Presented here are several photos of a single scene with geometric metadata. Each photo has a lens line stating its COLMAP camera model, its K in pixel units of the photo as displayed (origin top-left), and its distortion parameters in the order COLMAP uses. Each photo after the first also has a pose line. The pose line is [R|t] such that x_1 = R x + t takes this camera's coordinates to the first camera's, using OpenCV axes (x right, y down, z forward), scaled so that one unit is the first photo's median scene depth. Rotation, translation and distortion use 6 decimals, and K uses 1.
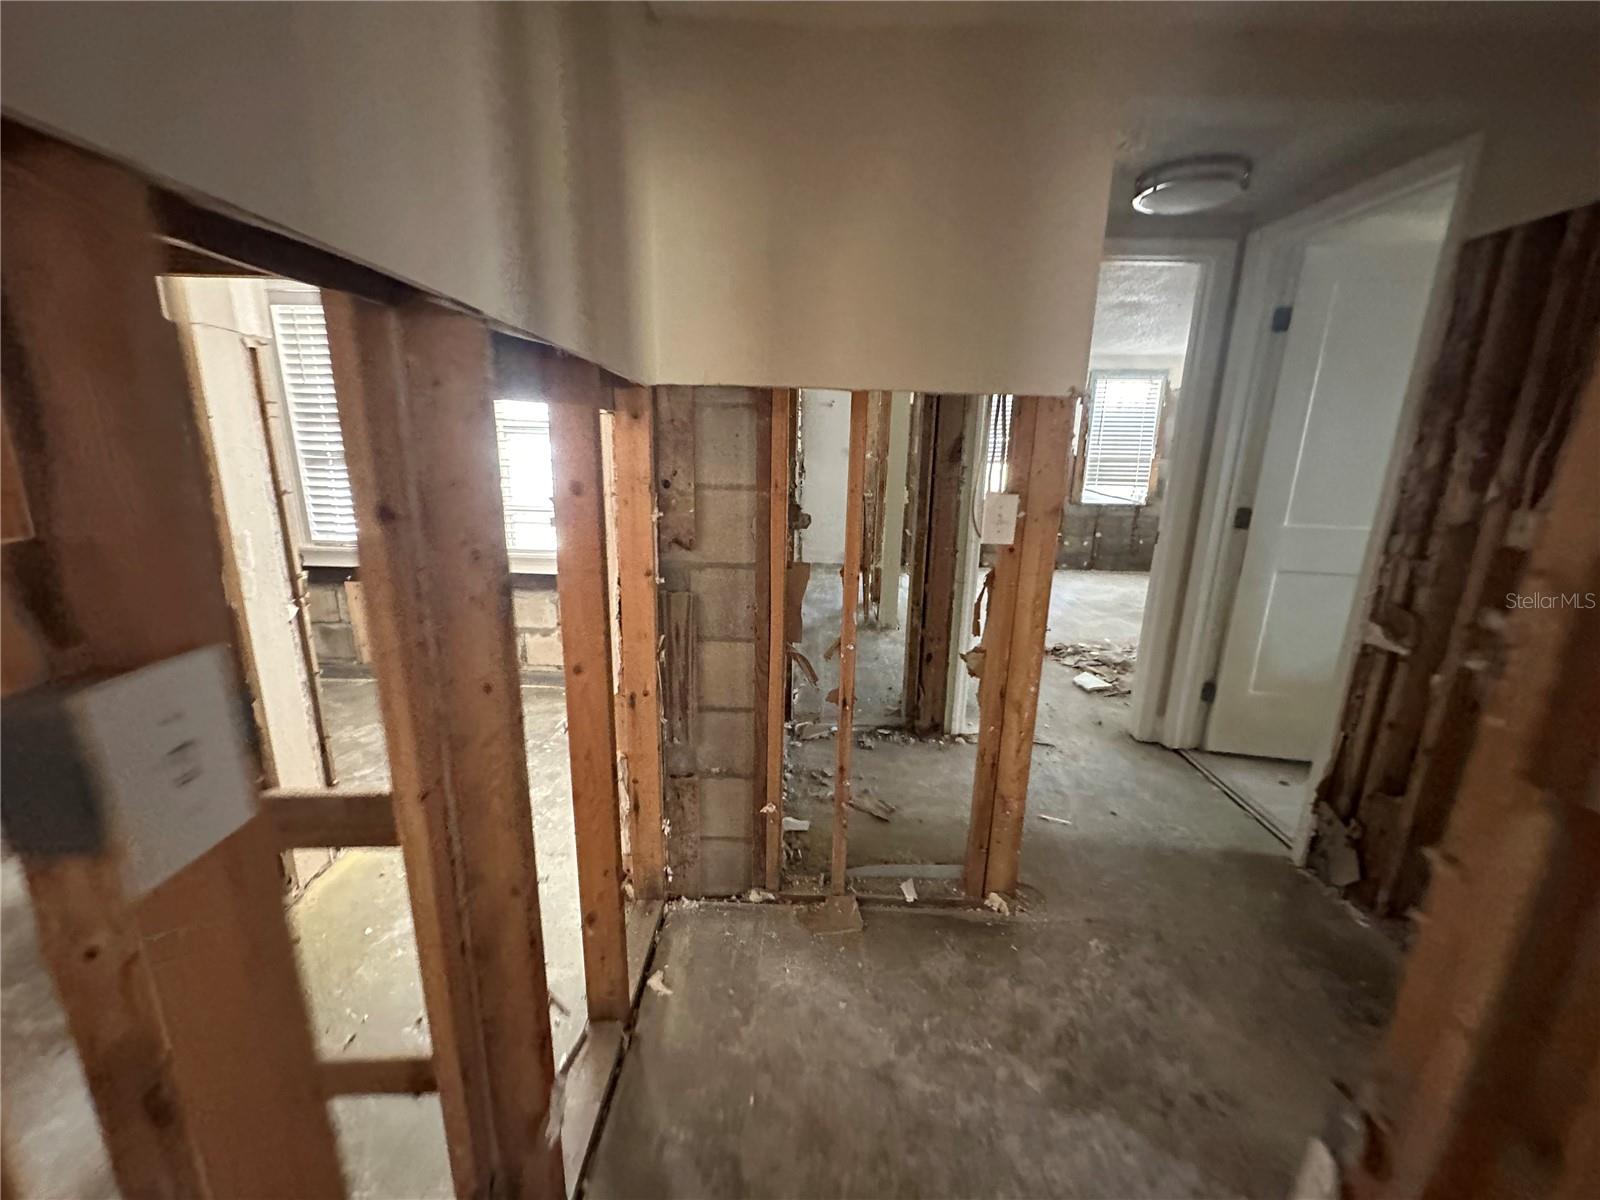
lens RADIAL K [[640.4, 0, 795.7], [0, 640.4, 594.0], [0, 0, 1]] dist [0.002841, 0.000196]
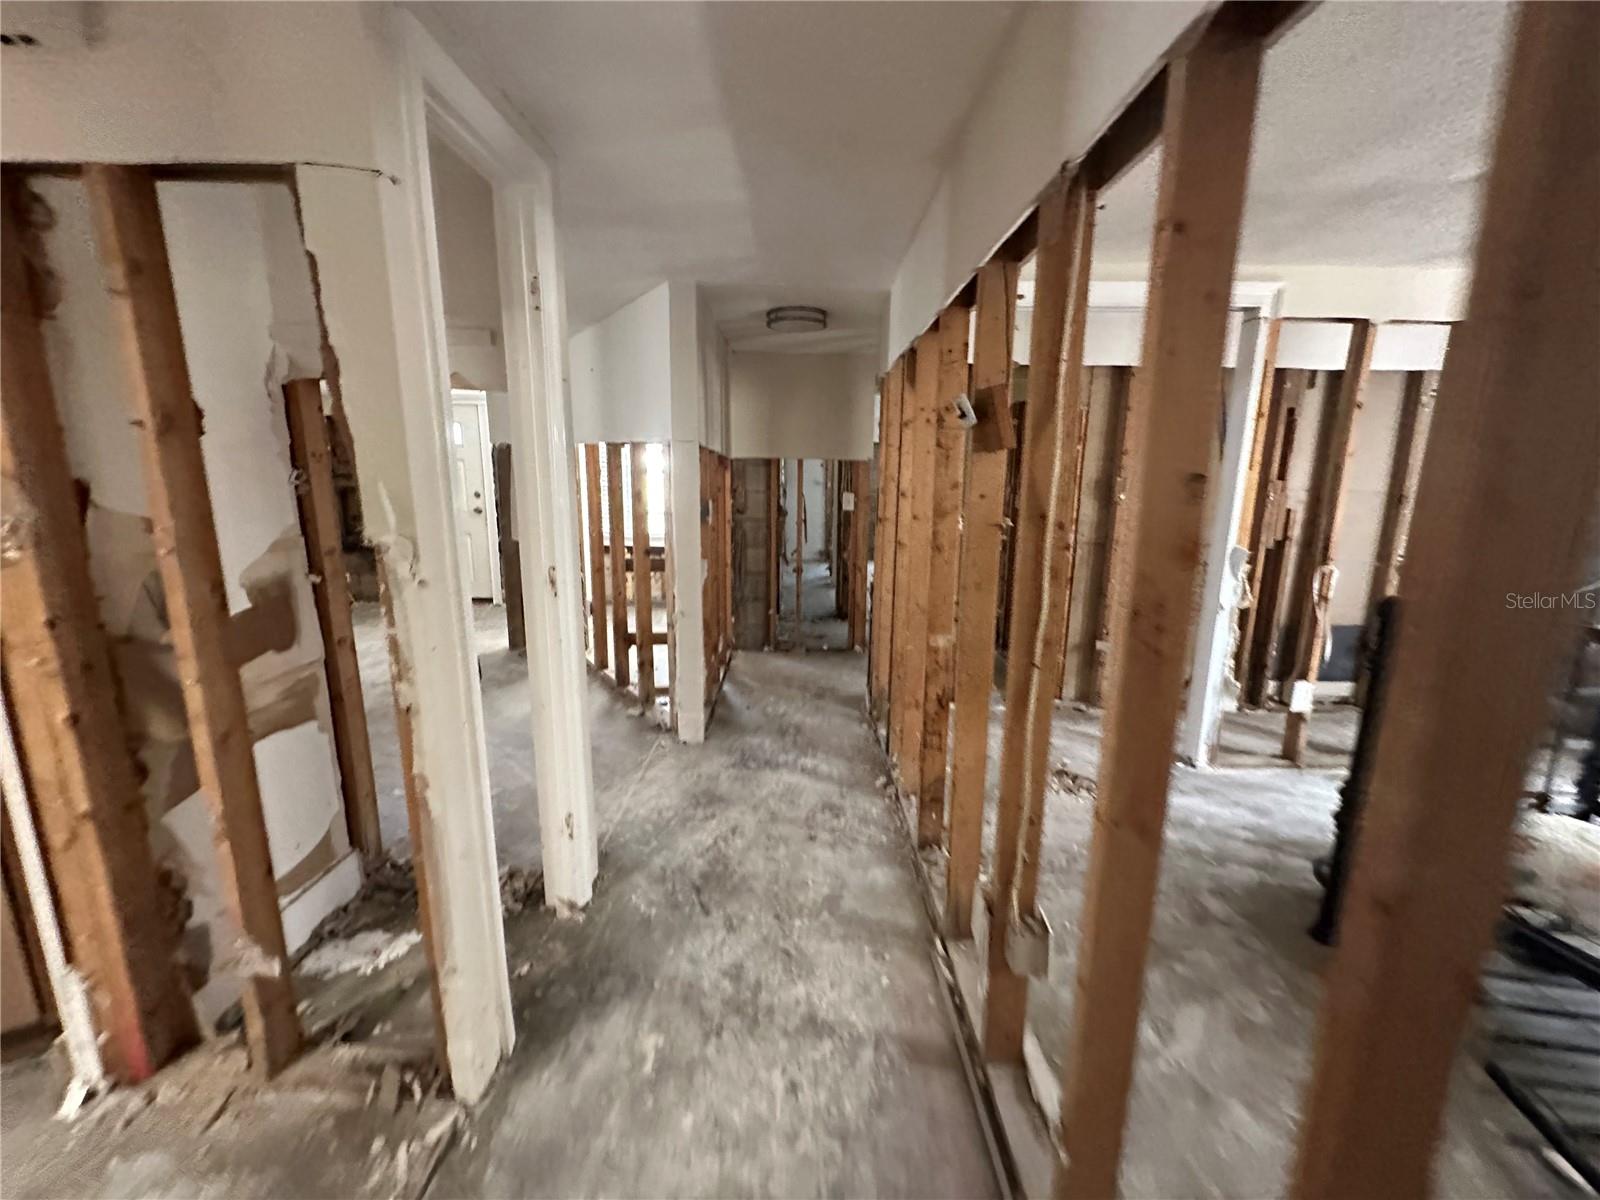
lens RADIAL K [[640.4, 0, 799.6], [0, 640.4, 603.0], [0, 0, 1]] dist [0.002841, 0.000196]
pose [[0.999712, -0.016120, 0.017798, 0.031986], [0.016839, 0.999018, -0.040992, 0.437549], [-0.017119, 0.041280, 0.999001, -1.798296]]
